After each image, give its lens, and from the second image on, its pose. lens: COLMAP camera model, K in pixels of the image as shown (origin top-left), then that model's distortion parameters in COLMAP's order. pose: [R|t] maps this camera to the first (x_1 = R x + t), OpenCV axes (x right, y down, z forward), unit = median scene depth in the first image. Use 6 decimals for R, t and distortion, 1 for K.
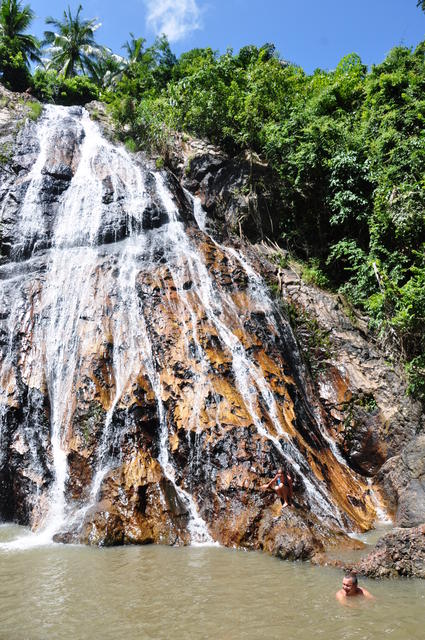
lens RADIAL K [[474.7, 0, 212.1], [0, 474.7, 317.6], [0, 0, 1]] dist [-0.089858, 0.012748]
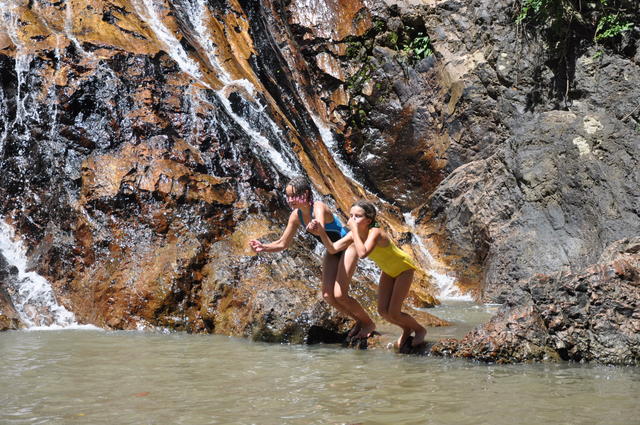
lens RADIAL K [[1212.5, 0, 319.8], [0, 1212.5, 212.2], [0, 0, 1]] dist [0.208565, 0.000000]
pose [[0.952449, 0.025080, 0.303664, -0.098663], [-0.111916, 0.955740, 0.272094, 0.067131], [-0.283400, -0.293141, 0.913101, 0.005531]]
